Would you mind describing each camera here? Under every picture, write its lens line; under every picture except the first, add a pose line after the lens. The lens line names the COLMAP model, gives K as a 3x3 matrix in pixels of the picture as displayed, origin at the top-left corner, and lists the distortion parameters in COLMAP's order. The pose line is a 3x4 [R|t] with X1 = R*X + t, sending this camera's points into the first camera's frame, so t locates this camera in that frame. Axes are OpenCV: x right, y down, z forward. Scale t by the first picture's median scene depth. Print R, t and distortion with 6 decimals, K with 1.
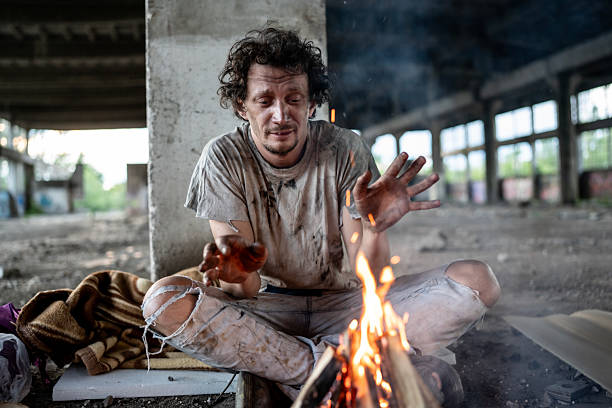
lens RADIAL K [[587.1, 0, 304.2], [0, 587.1, 204.9], [0, 0, 1]] dist [-0.064932, 0.000000]
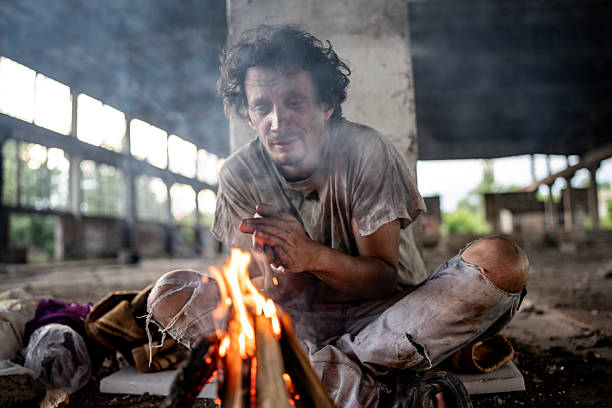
lens RADIAL K [[587.1, 0, 305.9], [0, 587.1, 208.4], [0, 0, 1]] dist [-0.064932, 0.000000]
pose [[0.934302, -0.029928, -0.355224, 0.217129], [0.010424, 0.998337, -0.056695, 0.048524], [0.356330, 0.049267, 0.933060, 0.092924]]
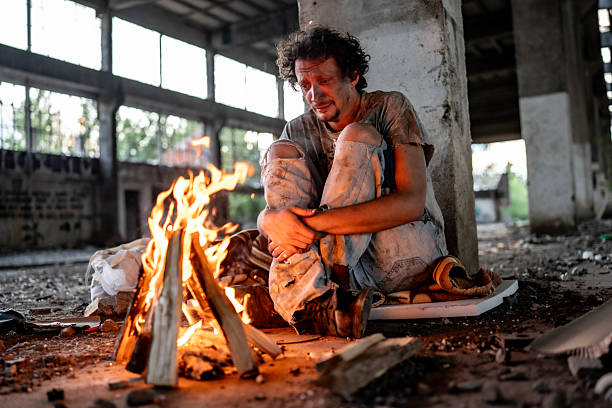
lens RADIAL K [[587.1, 0, 311.9], [0, 587.1, 200.0], [0, 0, 1]] dist [-0.064932, 0.000000]
pose [[0.754793, -0.039209, -0.654790, 0.564215], [0.021623, 0.999157, -0.034905, 0.086811], [0.655607, 0.012188, 0.755004, 0.059743]]
